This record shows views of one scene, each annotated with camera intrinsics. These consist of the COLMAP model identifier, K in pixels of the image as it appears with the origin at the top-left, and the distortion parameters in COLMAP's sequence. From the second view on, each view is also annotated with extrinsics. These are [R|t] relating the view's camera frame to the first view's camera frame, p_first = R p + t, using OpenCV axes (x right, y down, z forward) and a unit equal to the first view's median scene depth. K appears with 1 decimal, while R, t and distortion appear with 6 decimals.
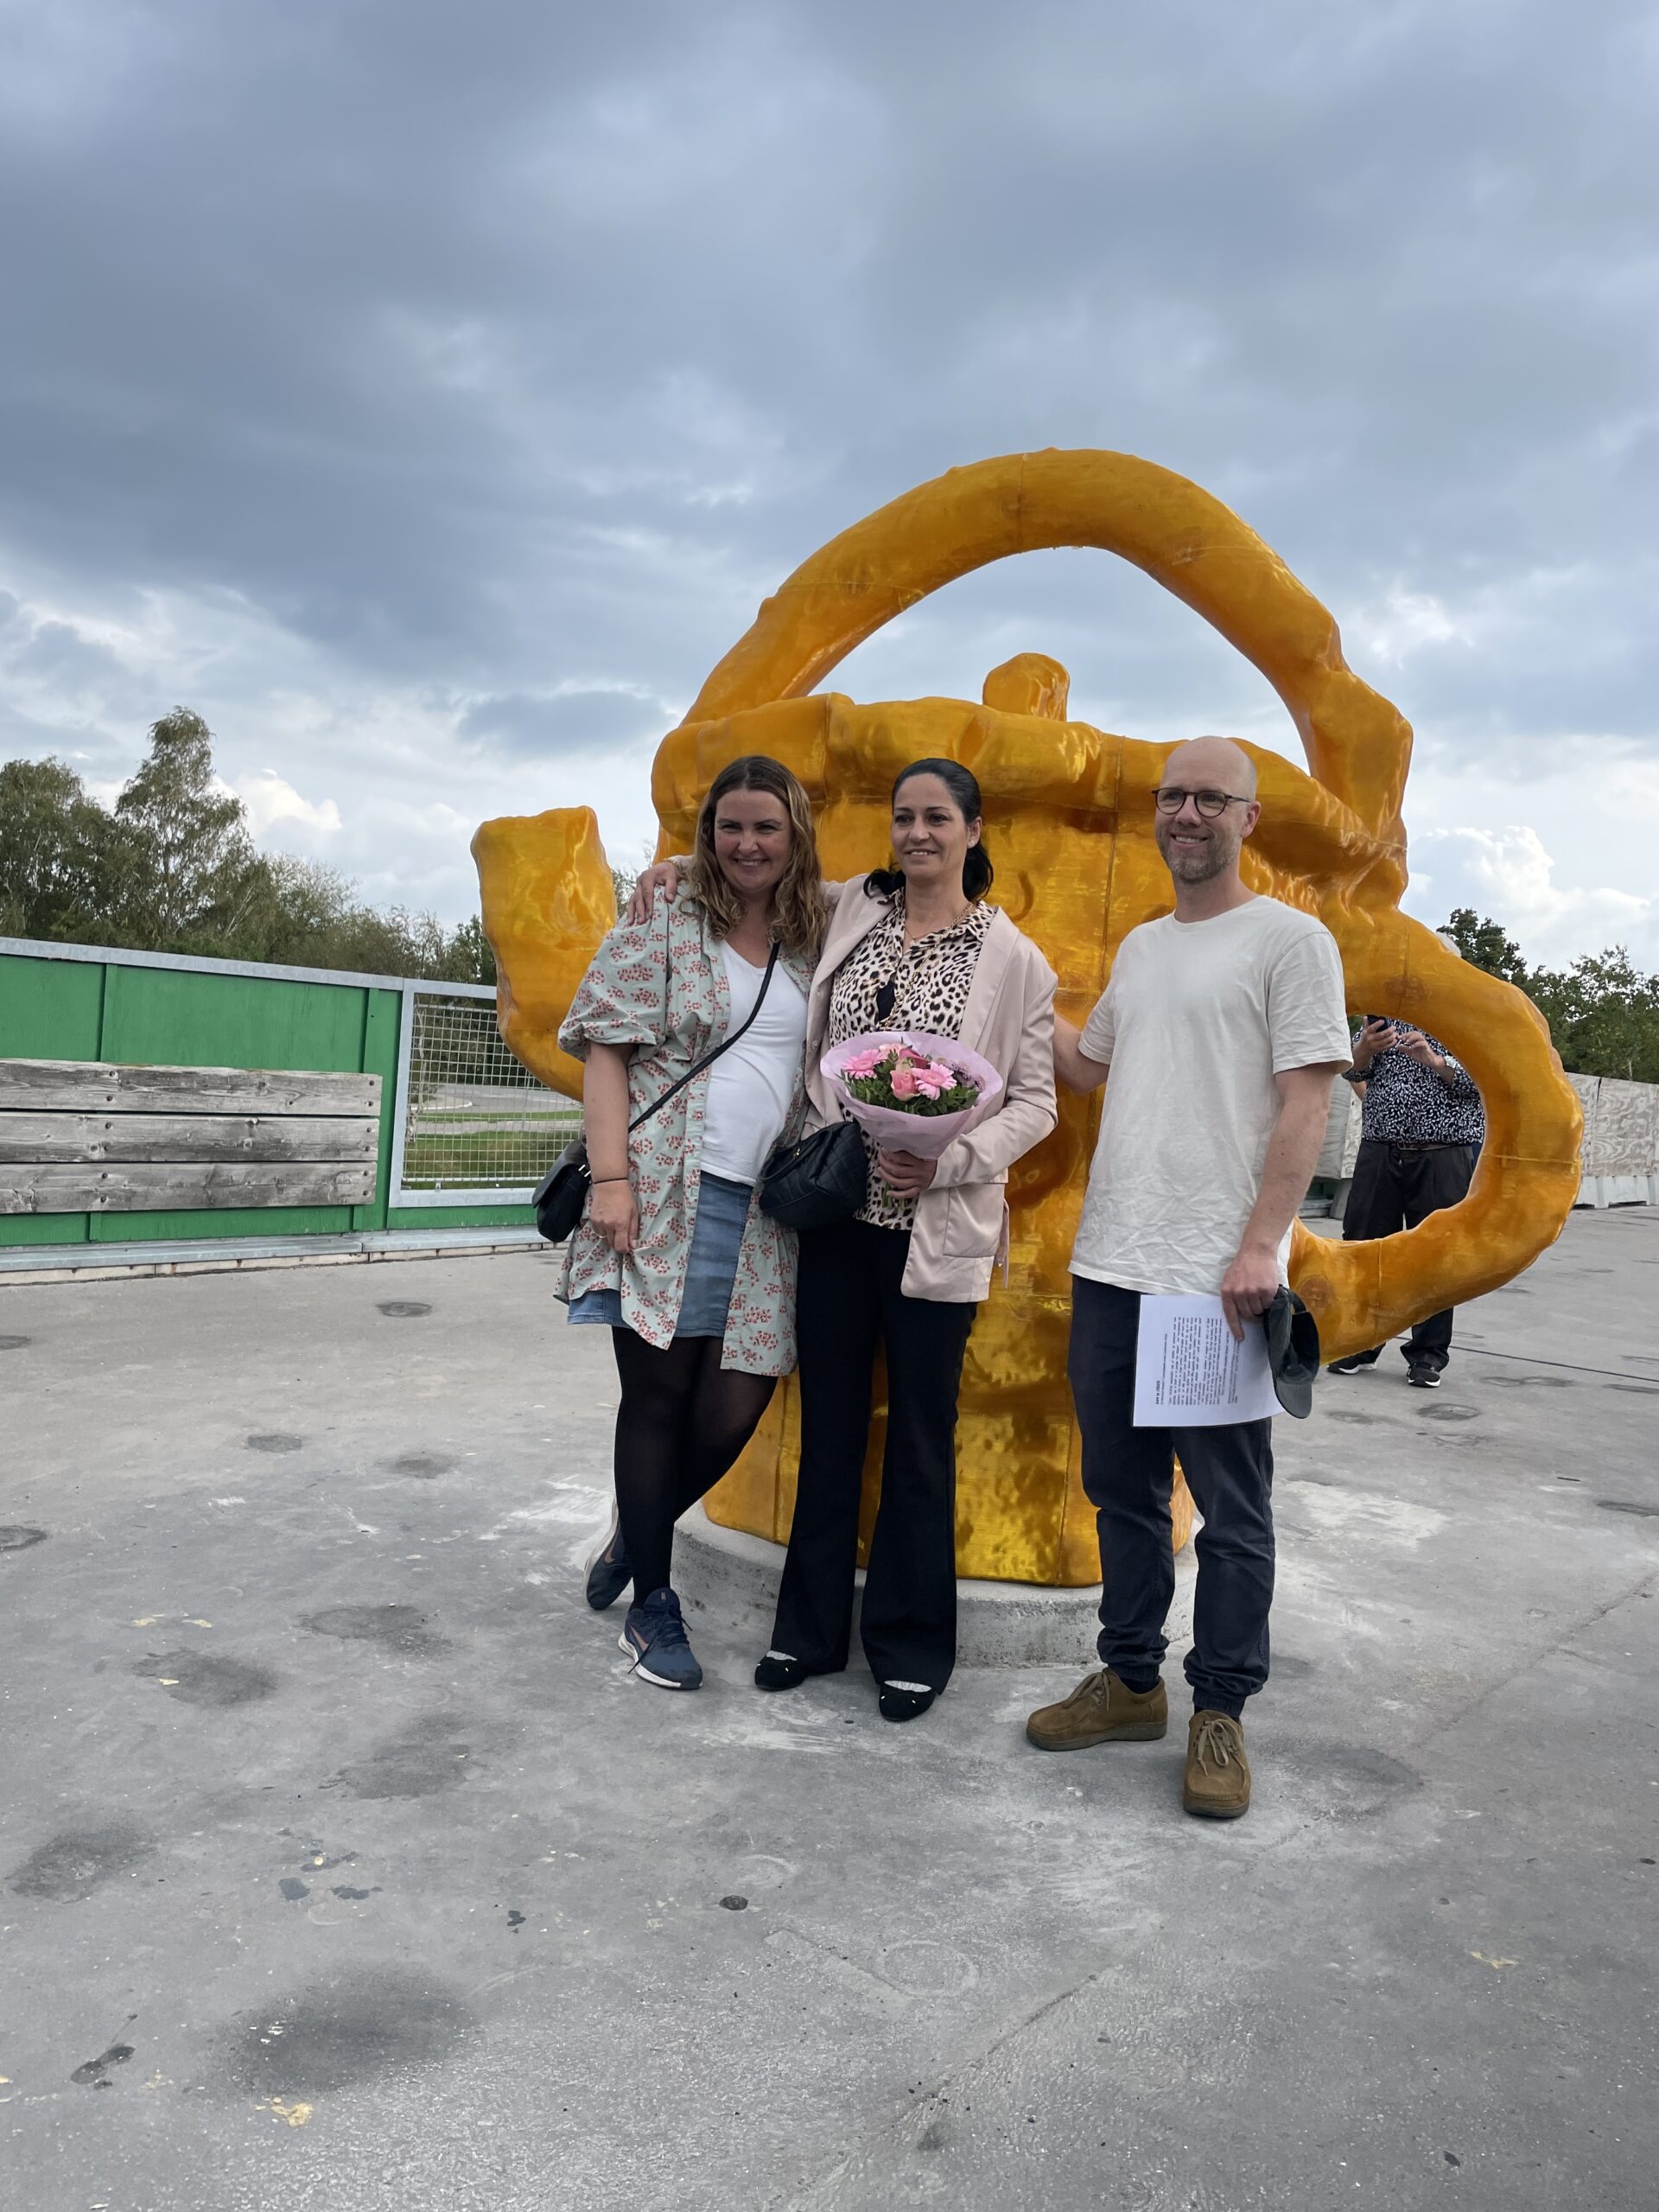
lens RADIAL K [[1658.0, 0, 829.5], [0, 1658.0, 1106.0], [0, 0, 1]] dist [0.050491, -0.102969]
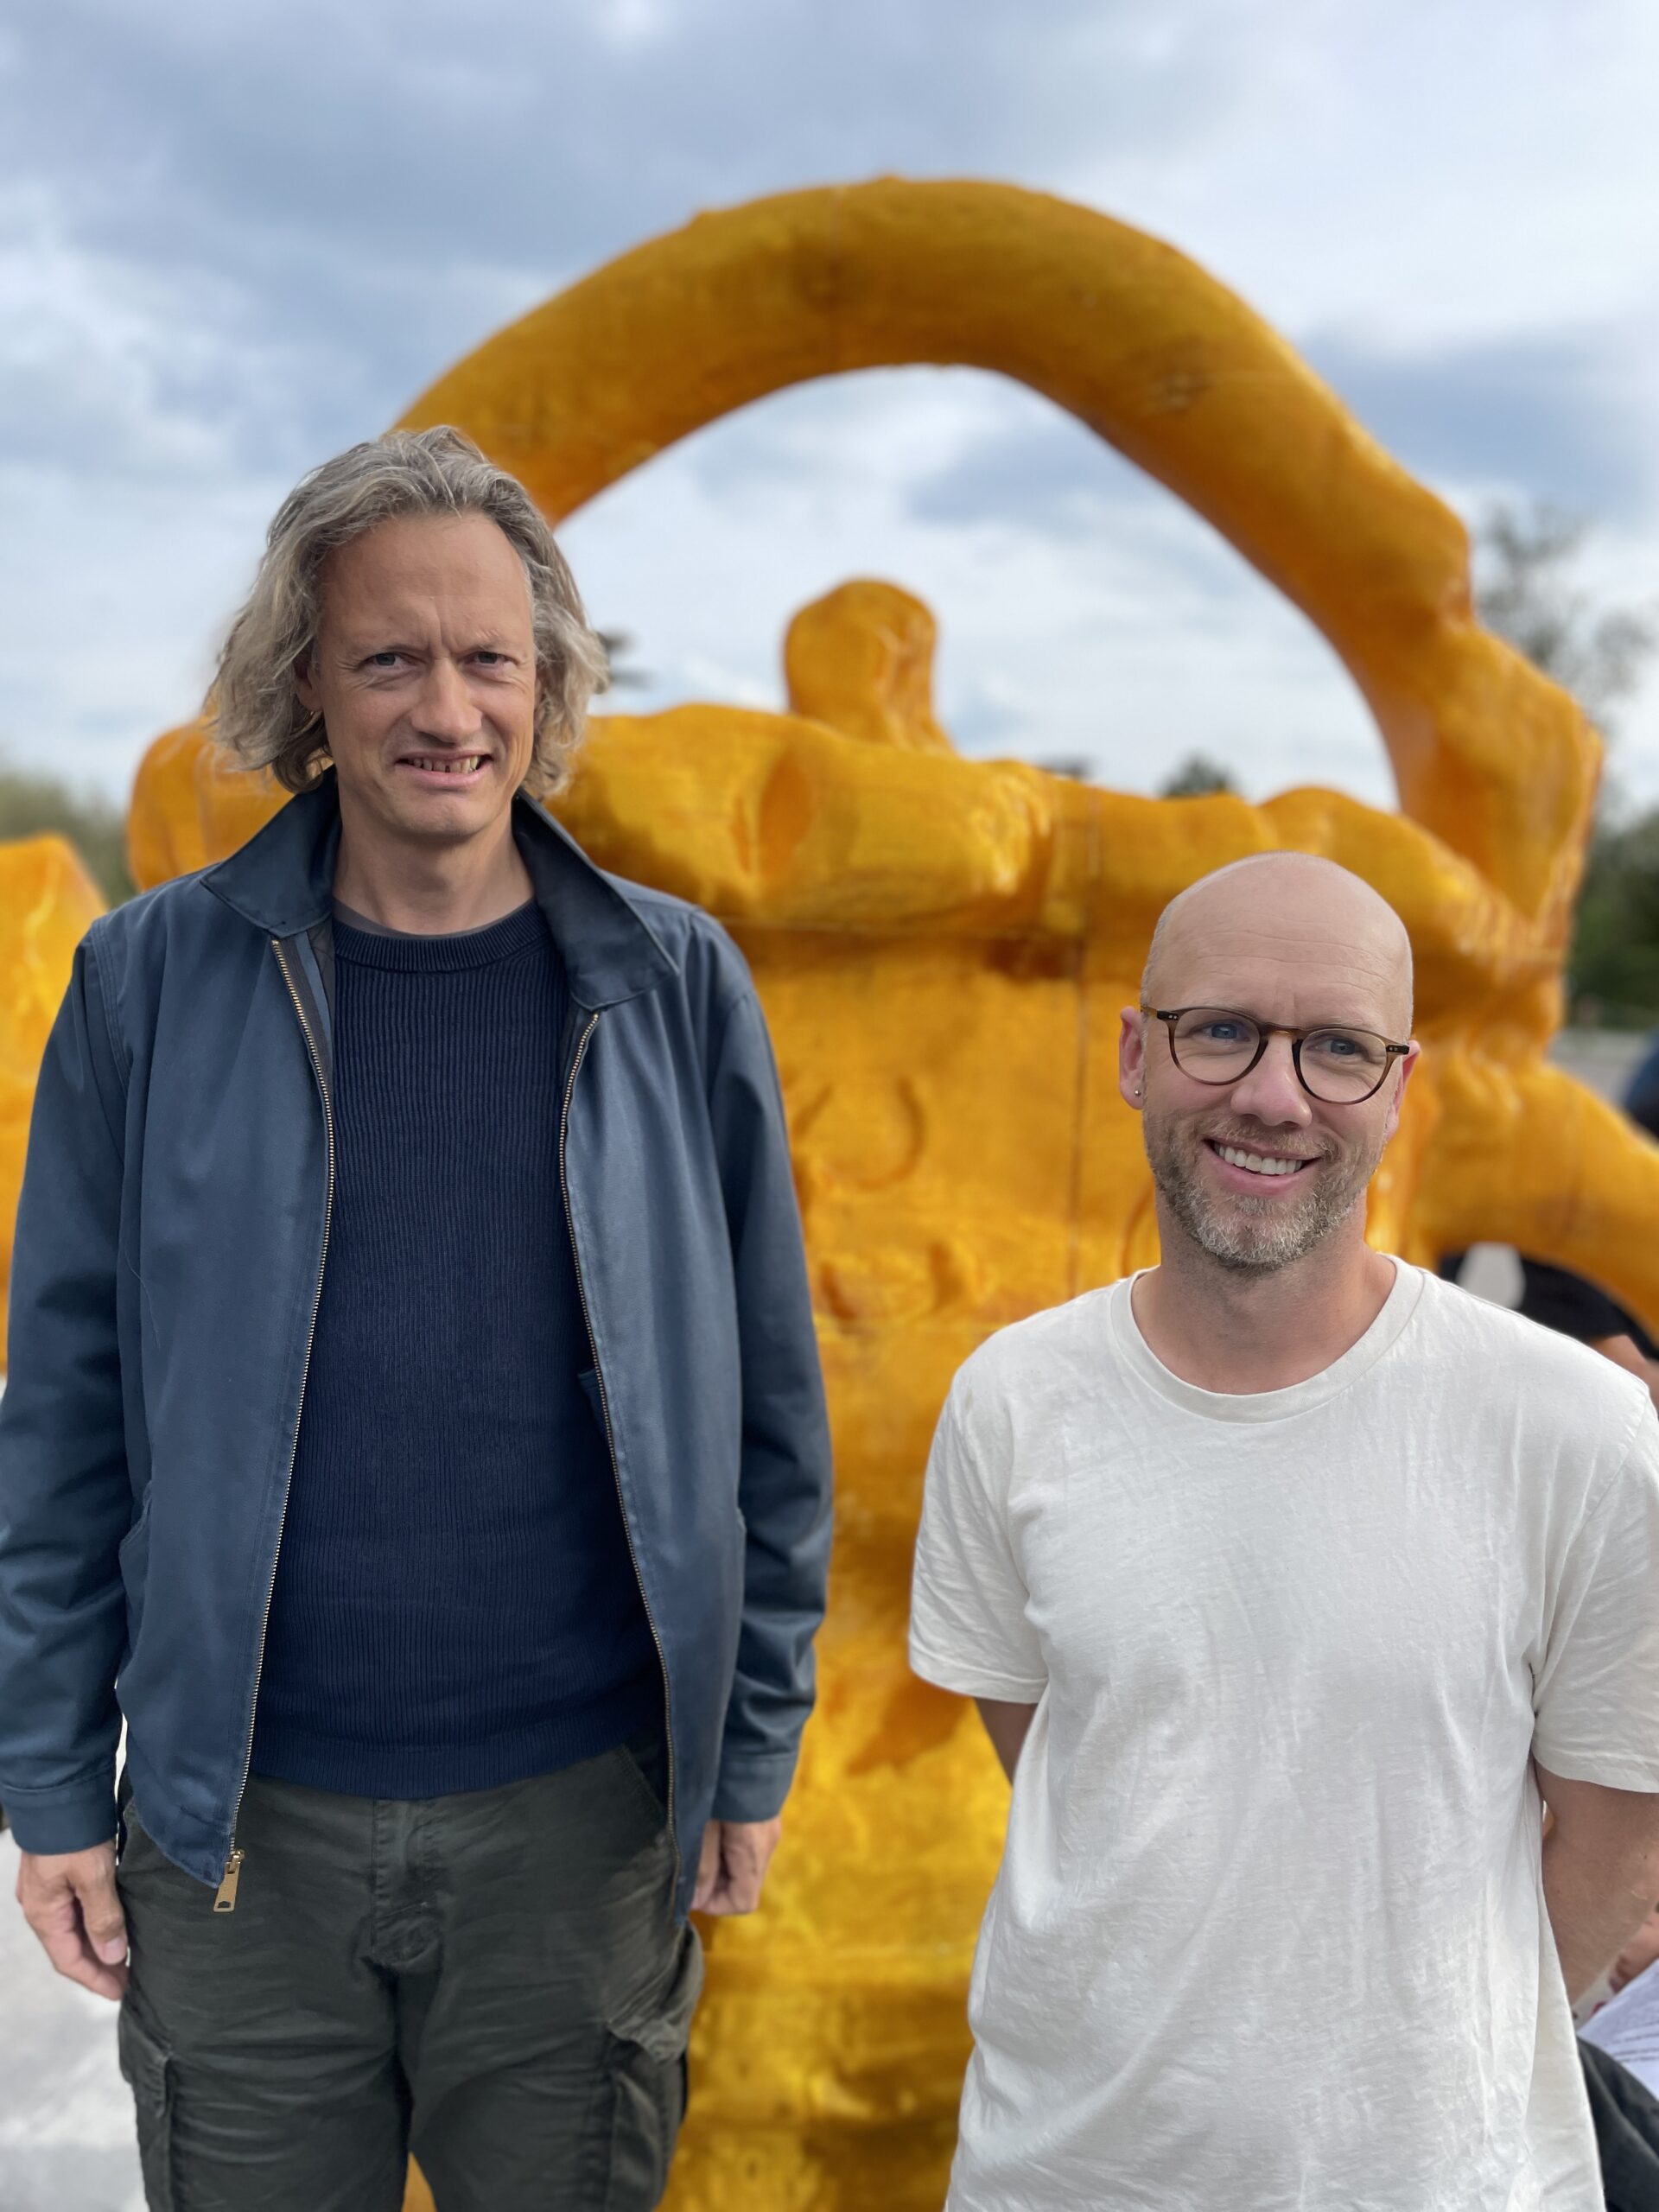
lens RADIAL K [[1658.0, 0, 829.5], [0, 1658.0, 1106.0], [0, 0, 1]] dist [0.050491, -0.102969]
pose [[0.986143, -0.050725, 0.157953, 0.017713], [0.035390, 0.994515, 0.098428, -0.161280], [-0.162079, -0.091474, 0.982529, 0.476982]]
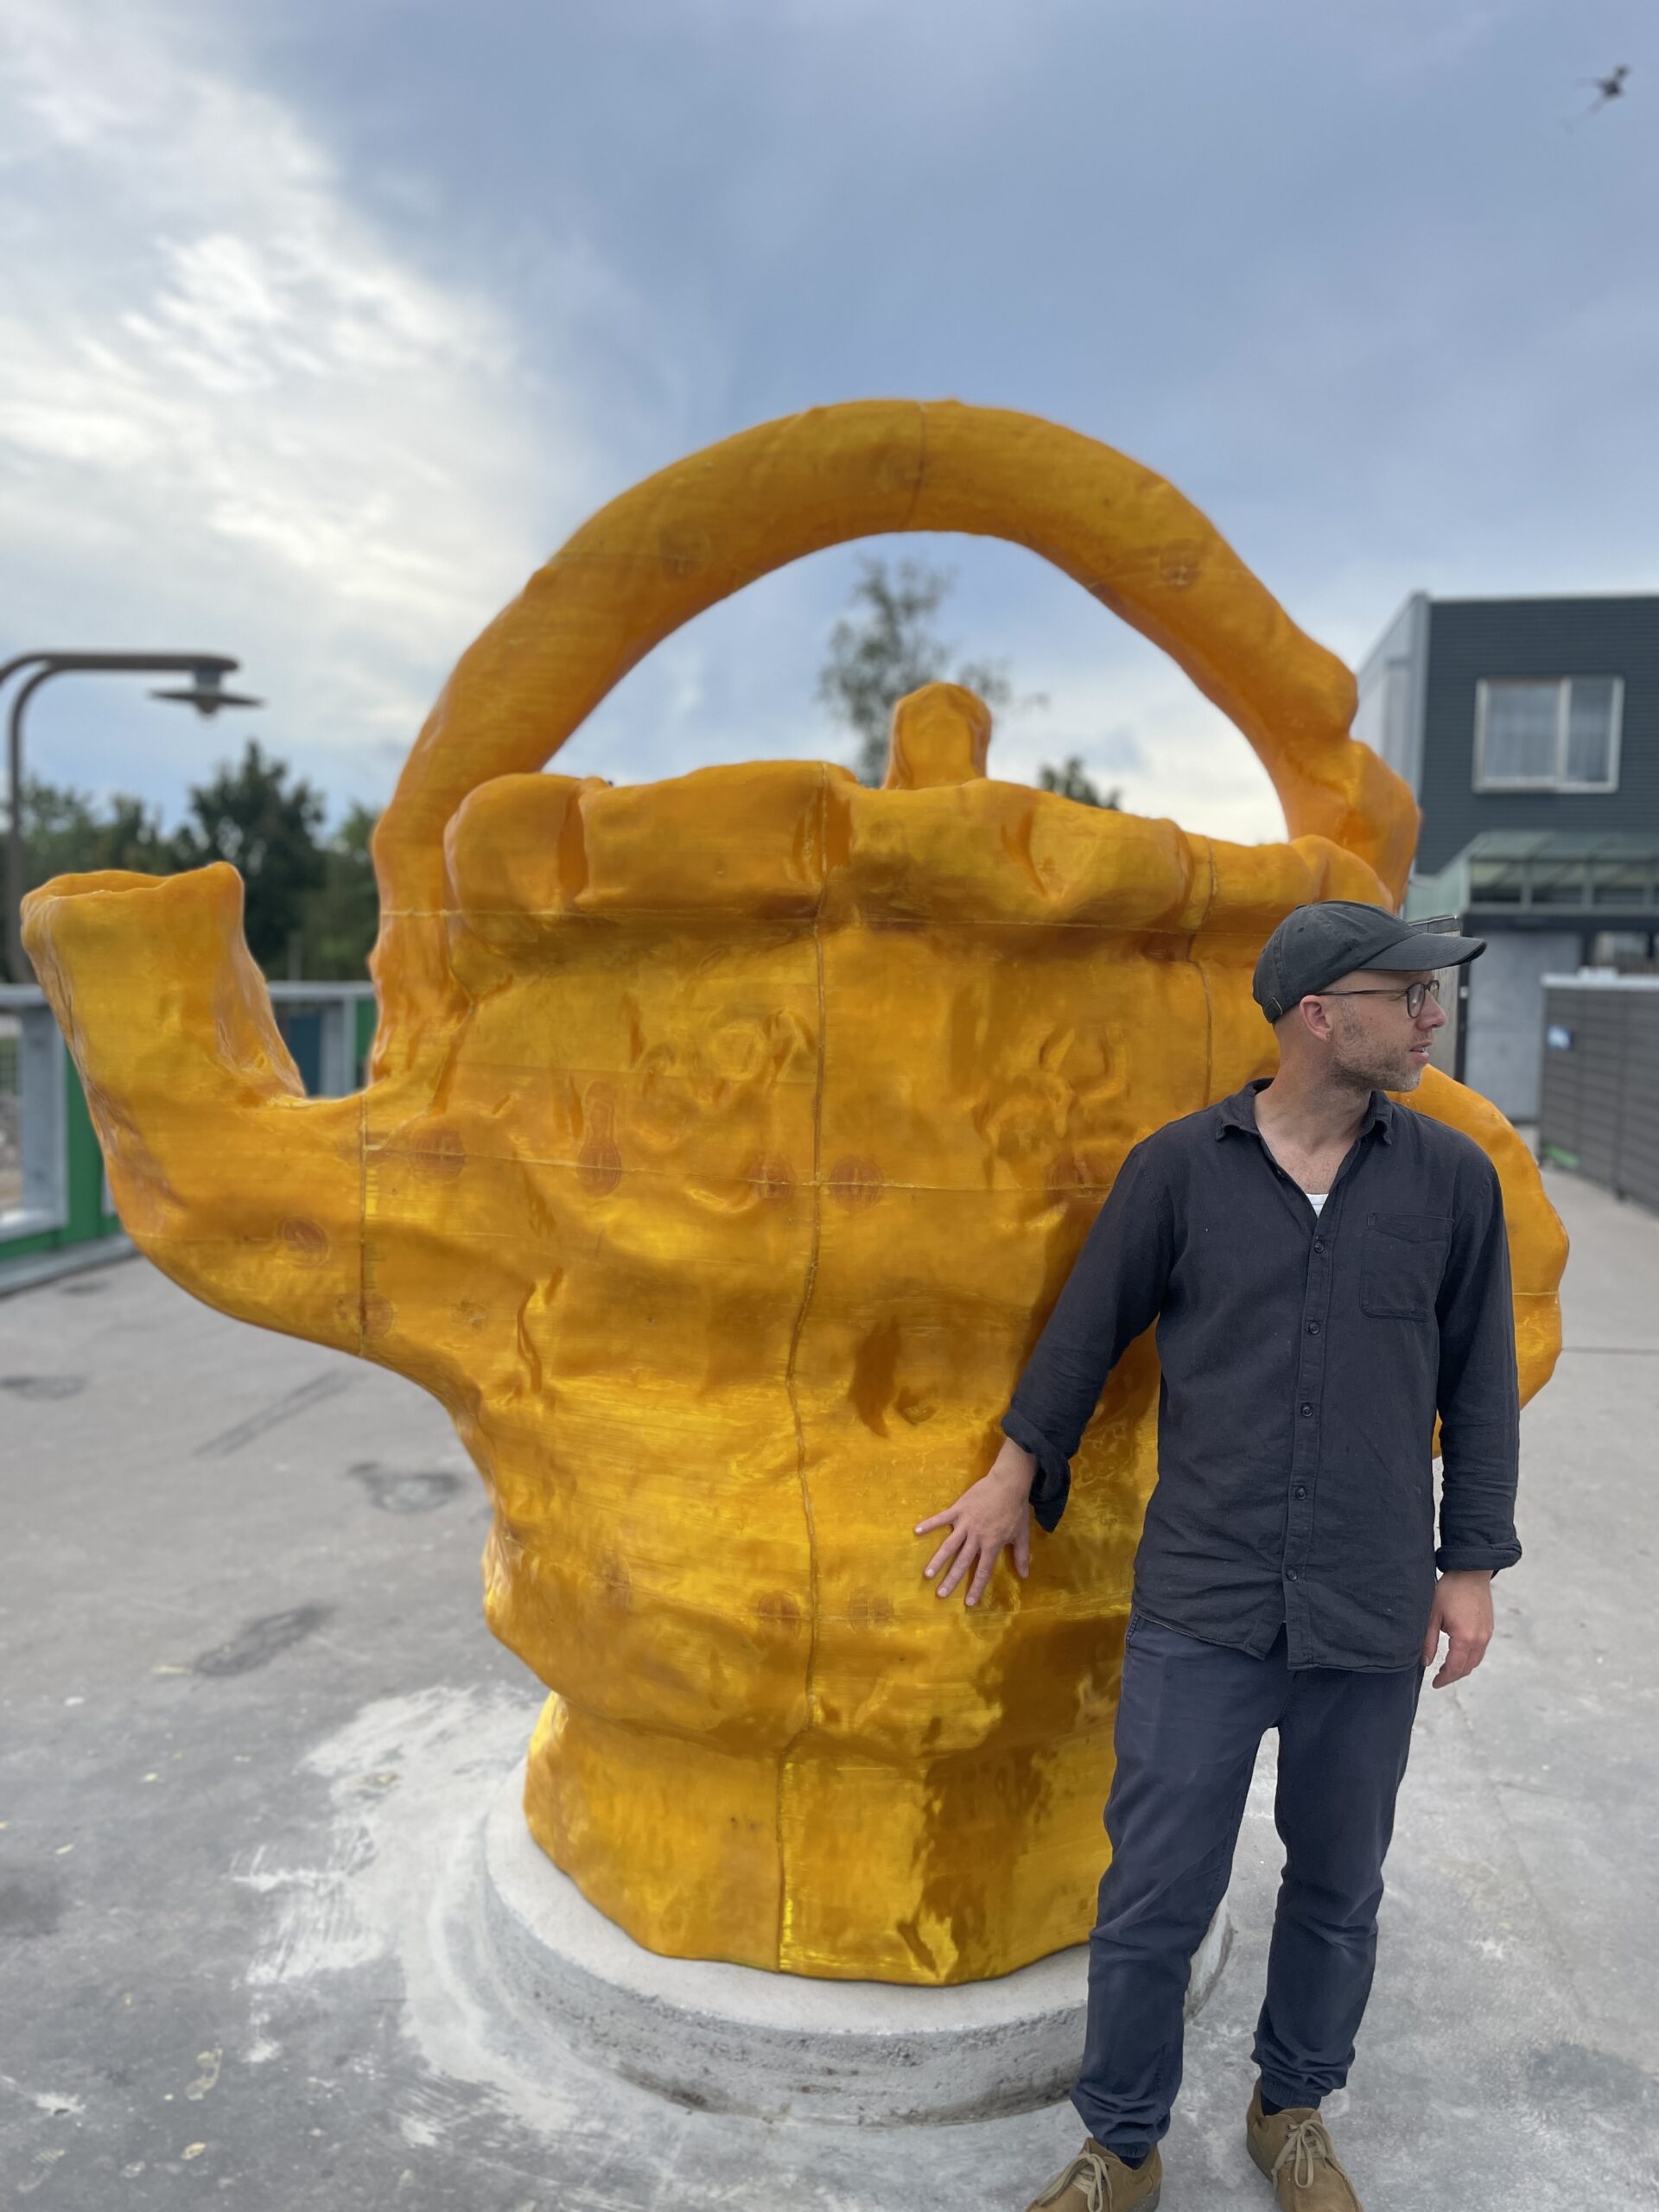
lens RADIAL K [[1658.0, 0, 829.5], [0, 1658.0, 1106.0], [0, 0, 1]] dist [0.050491, -0.102969]
pose [[0.867647, -0.090120, 0.488945, -0.310728], [0.047712, 0.993989, 0.098540, -0.163453], [-0.494886, -0.062170, 0.866731, 0.379567]]
